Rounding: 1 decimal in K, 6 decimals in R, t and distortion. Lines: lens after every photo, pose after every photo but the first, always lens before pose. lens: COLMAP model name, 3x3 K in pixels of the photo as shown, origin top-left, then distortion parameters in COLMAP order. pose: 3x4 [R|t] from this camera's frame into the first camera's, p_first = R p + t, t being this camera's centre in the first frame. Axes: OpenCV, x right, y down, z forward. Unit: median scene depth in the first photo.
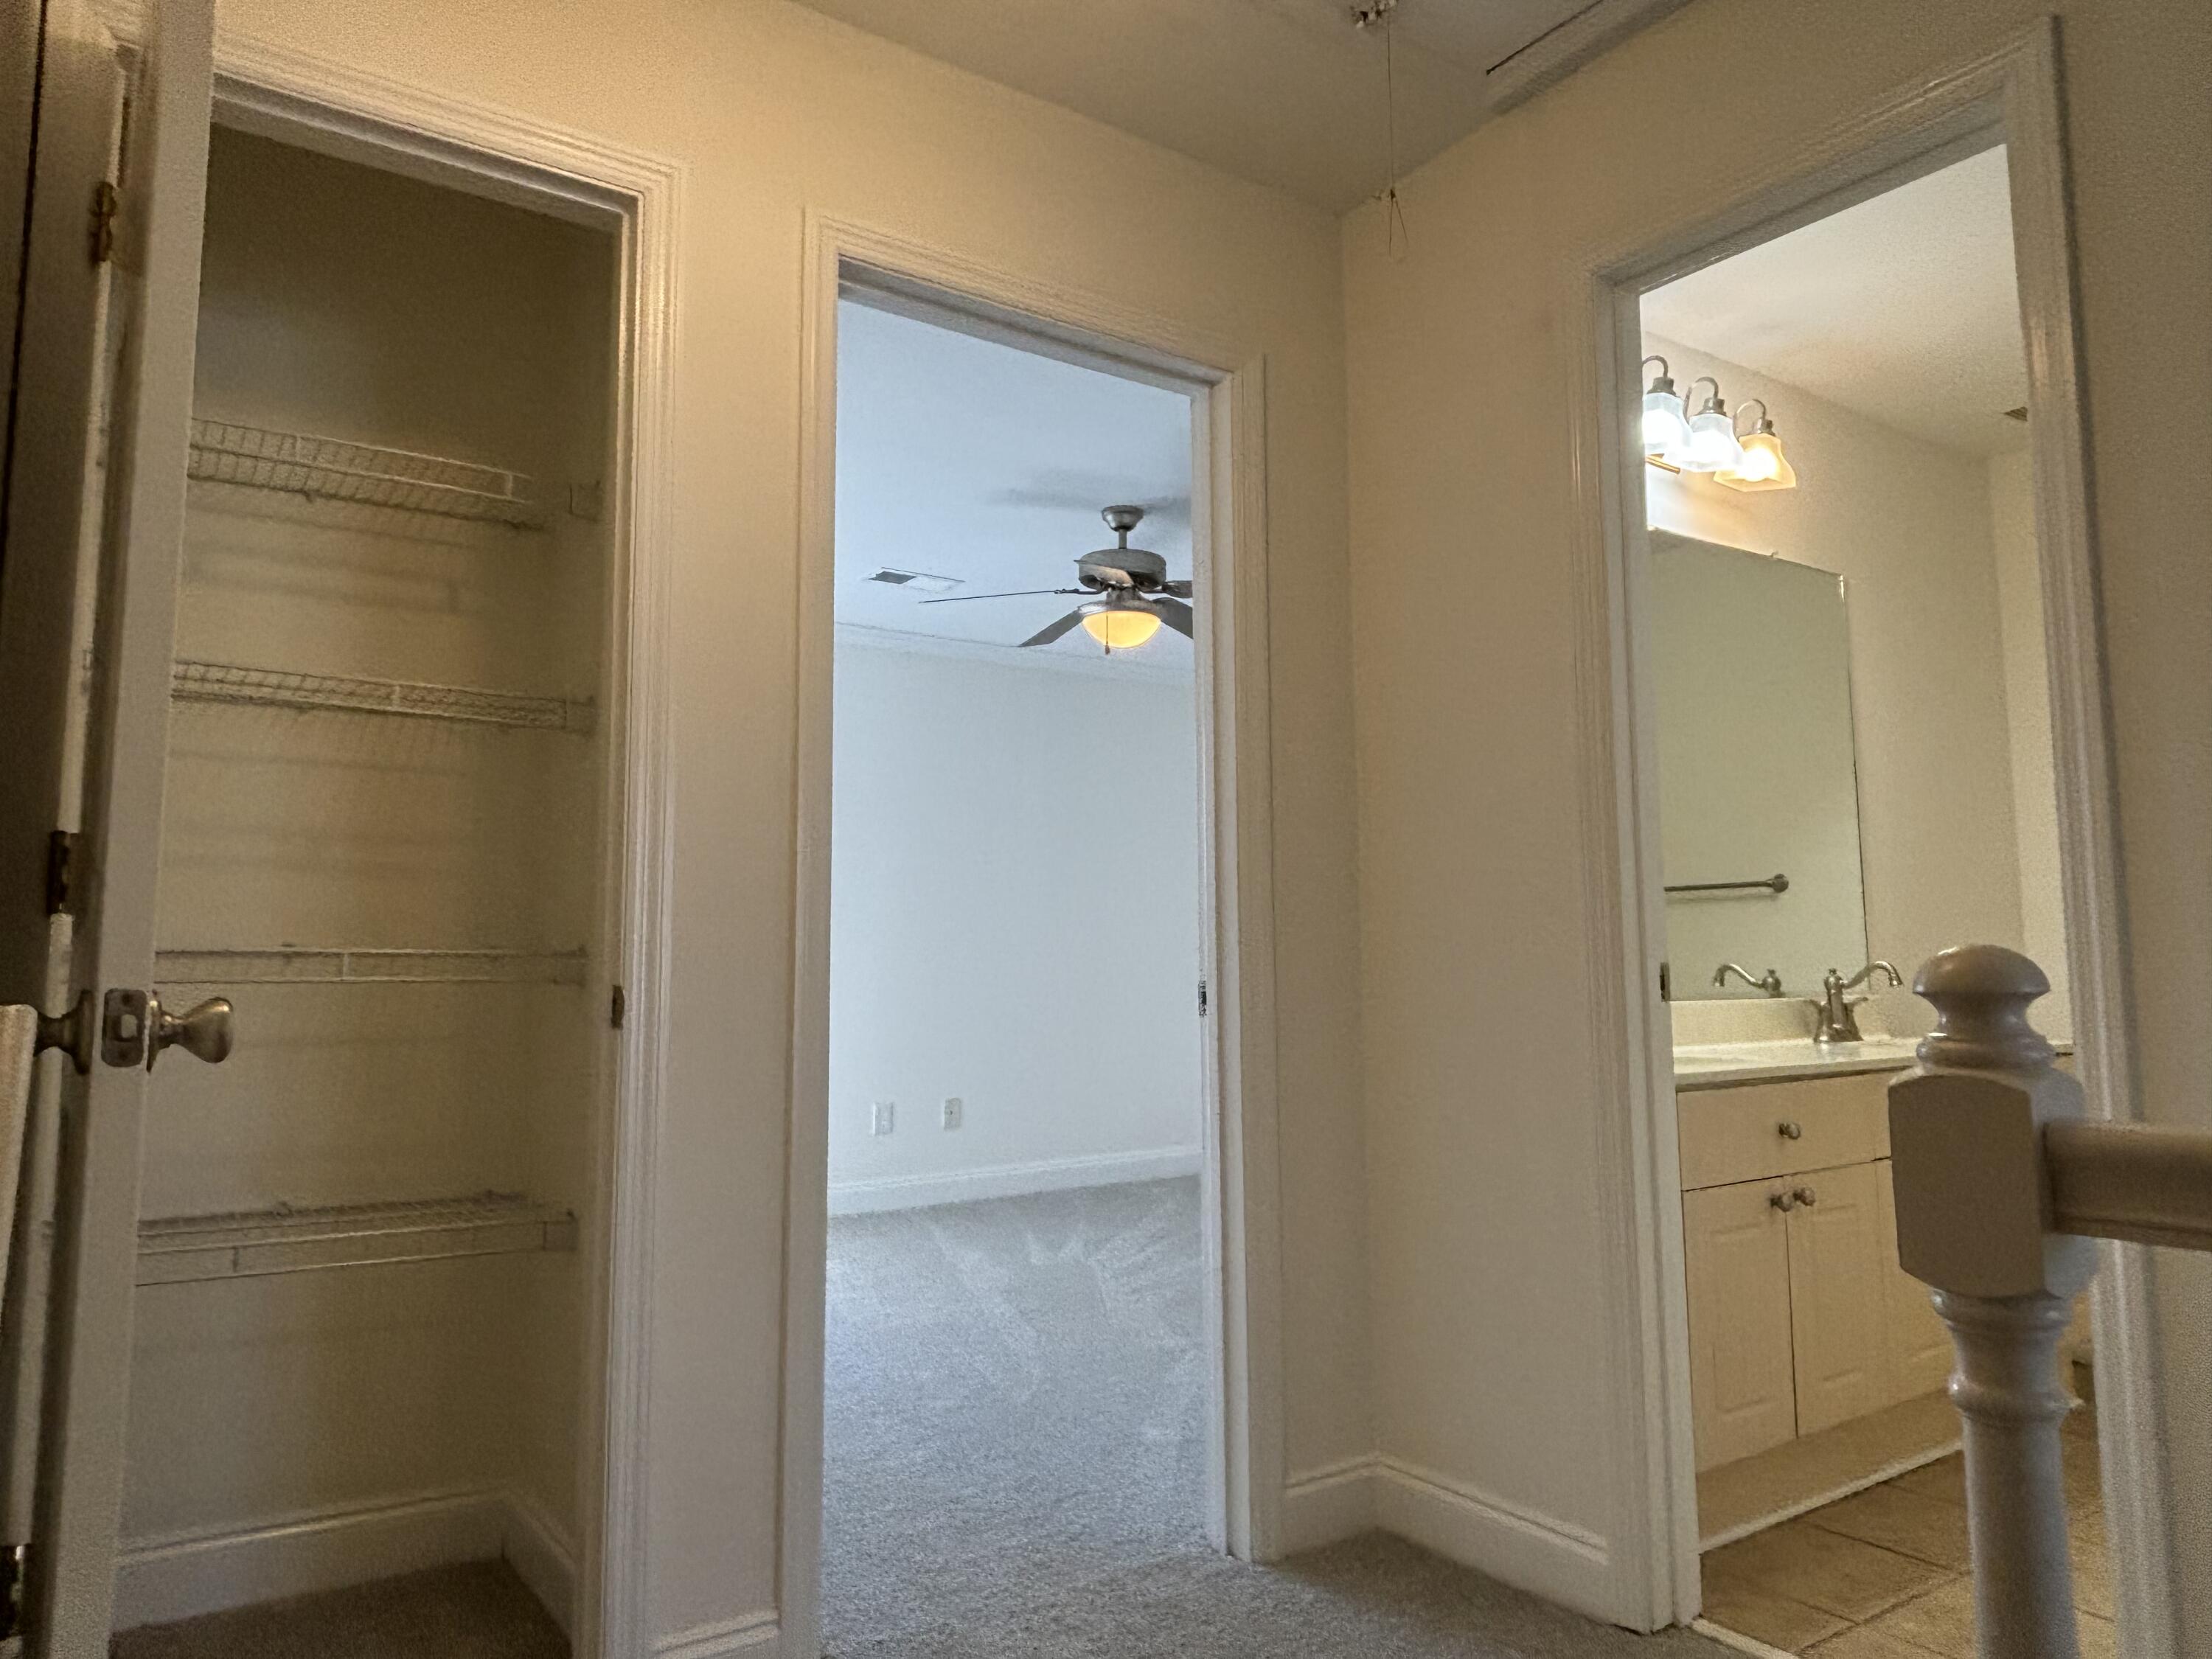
lens RADIAL K [[1460.8, 0, 1105.1], [0, 1460.8, 822.7], [0, 0, 1]] dist [0.041166, -0.050942]
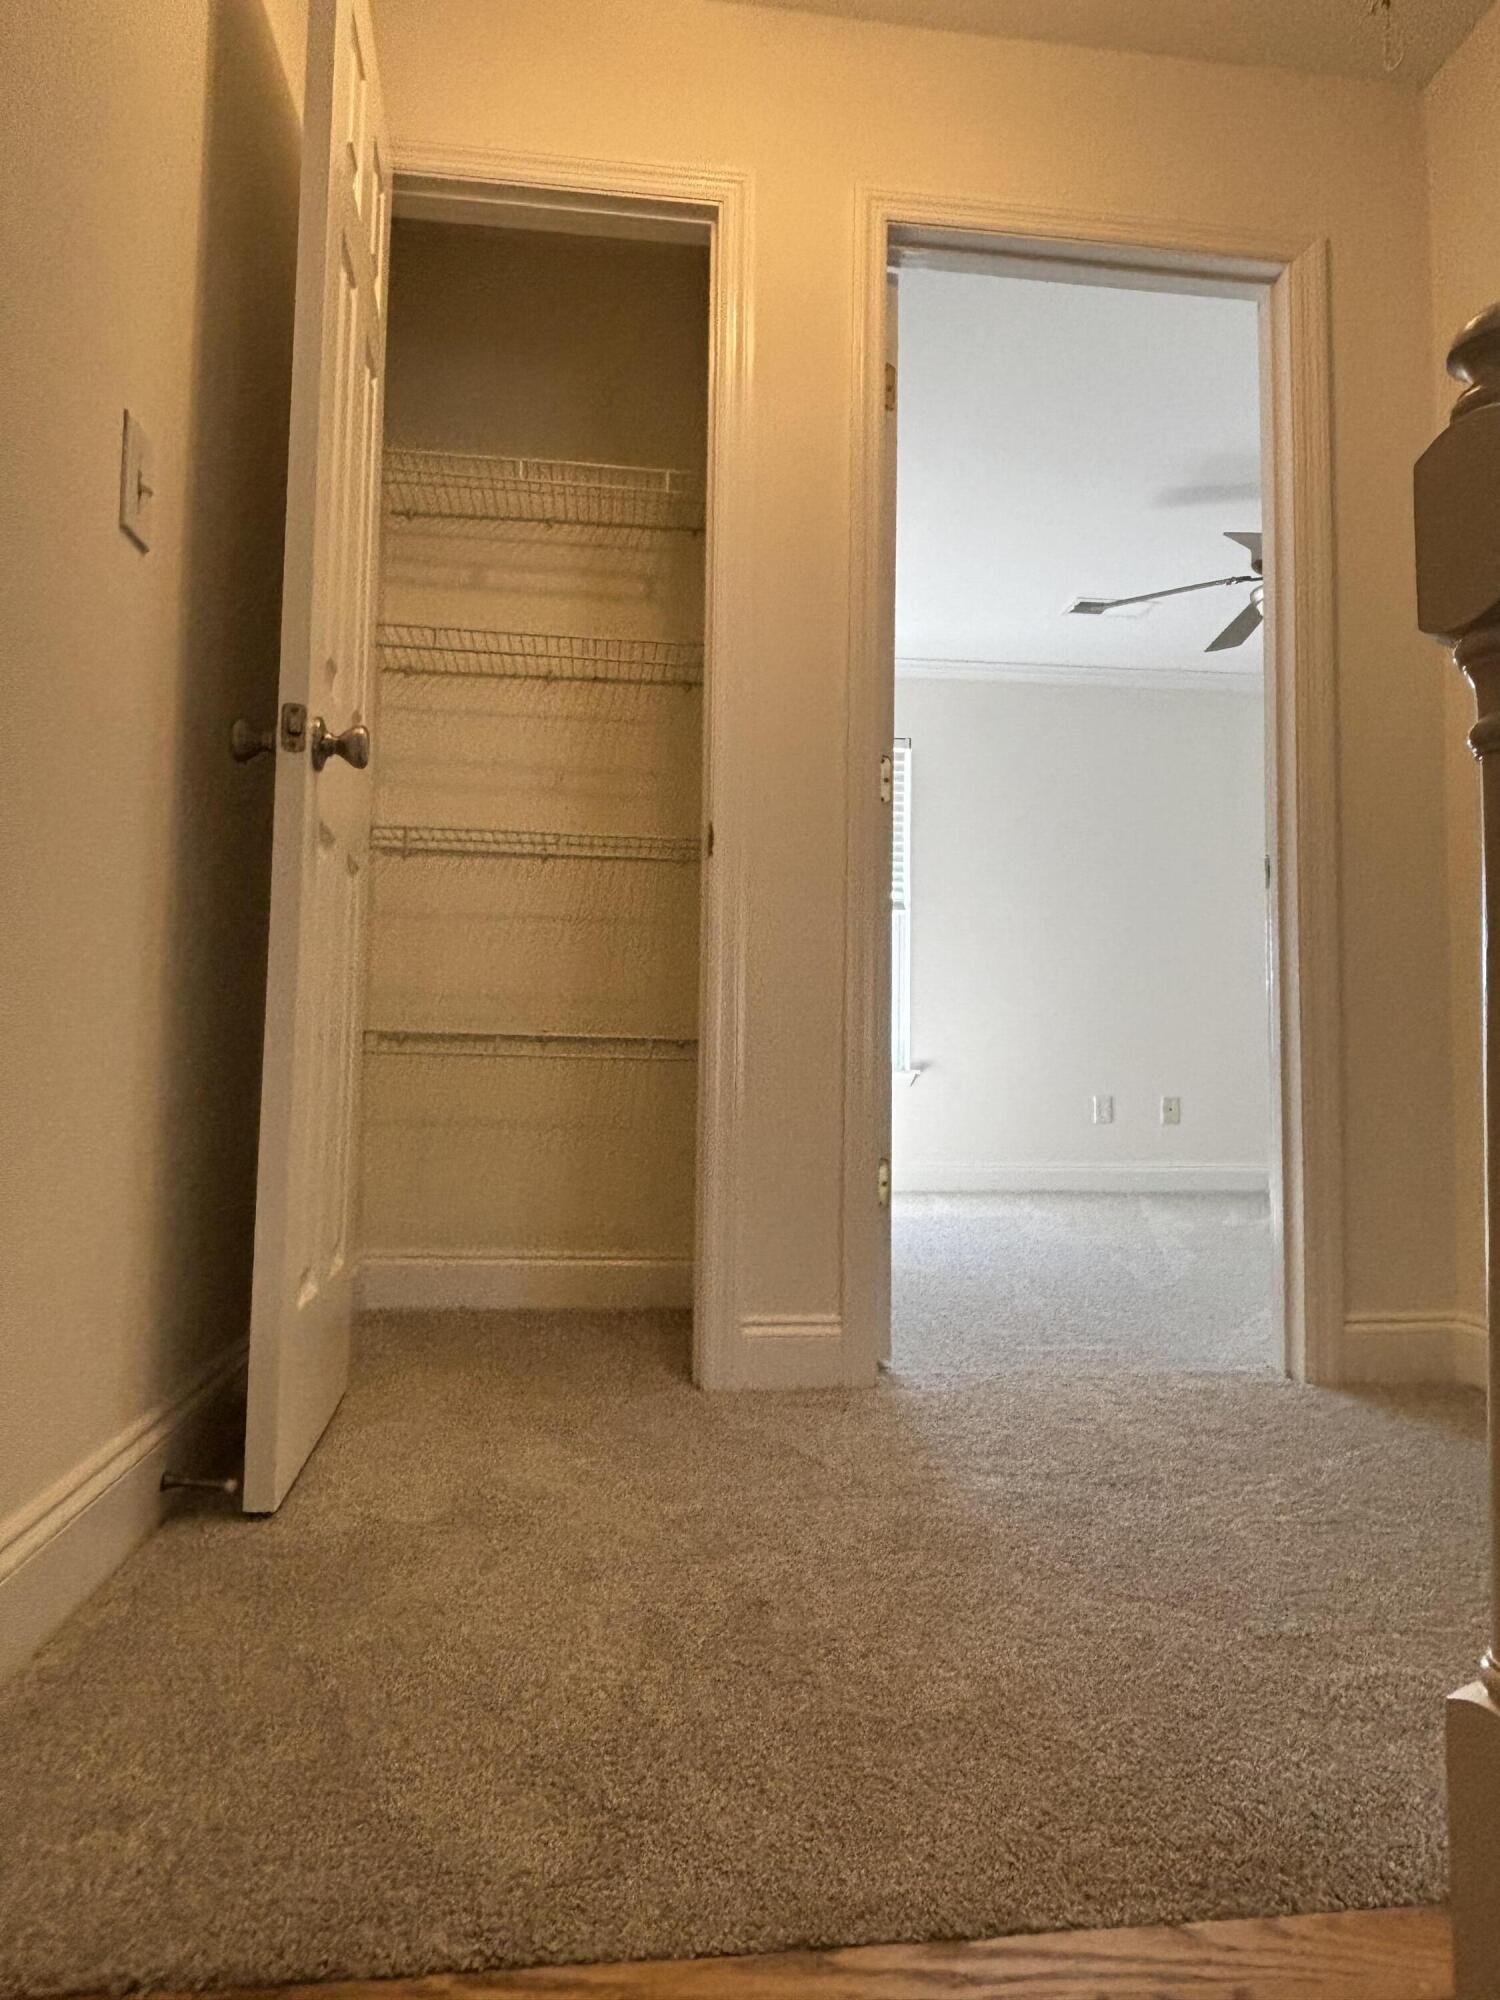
lens RADIAL K [[1317.8, 0, 752.3], [0, 1317.8, 994.0], [0, 0, 1]] dist [-0.021907, 0.006975]
pose [[0.889105, -0.006910, -0.457652, 0.180585], [0.029467, 0.998676, 0.042169, 0.168775], [0.456754, -0.050979, 0.888131, -0.014400]]
